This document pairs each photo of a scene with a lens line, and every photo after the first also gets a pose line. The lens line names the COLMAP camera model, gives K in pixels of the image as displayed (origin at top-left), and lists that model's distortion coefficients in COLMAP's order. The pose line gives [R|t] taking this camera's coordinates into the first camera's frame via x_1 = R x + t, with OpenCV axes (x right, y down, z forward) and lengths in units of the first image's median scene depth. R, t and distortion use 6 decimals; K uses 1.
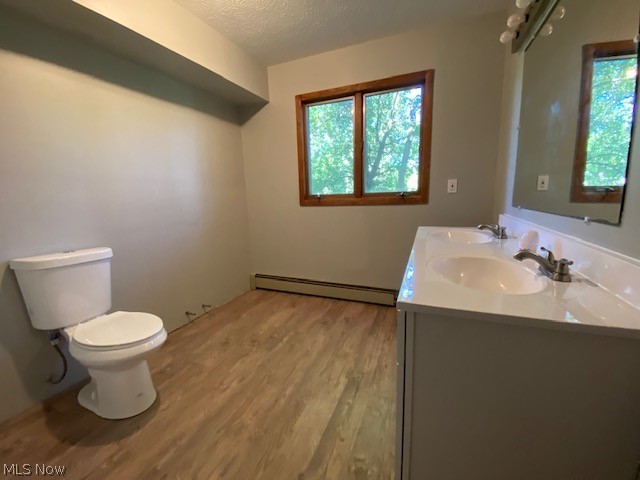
lens RADIAL K [[261.2, 0, 319.0], [0, 261.2, 240.9], [0, 0, 1]] dist [0.017404, -0.019542]
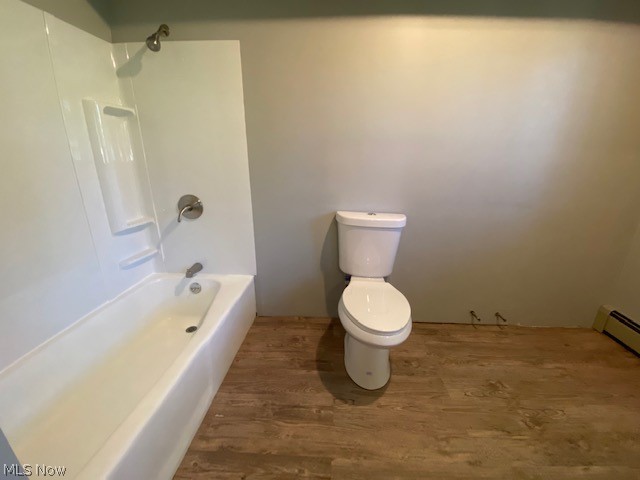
lens RADIAL K [[261.2, 0, 319.0], [0, 261.2, 240.9], [0, 0, 1]] dist [0.017404, -0.019542]
pose [[0.348457, 0.307649, -0.885398, -0.024330], [-0.184562, 0.948629, 0.256984, -0.068863], [0.918975, 0.073863, 0.387337, 0.292979]]
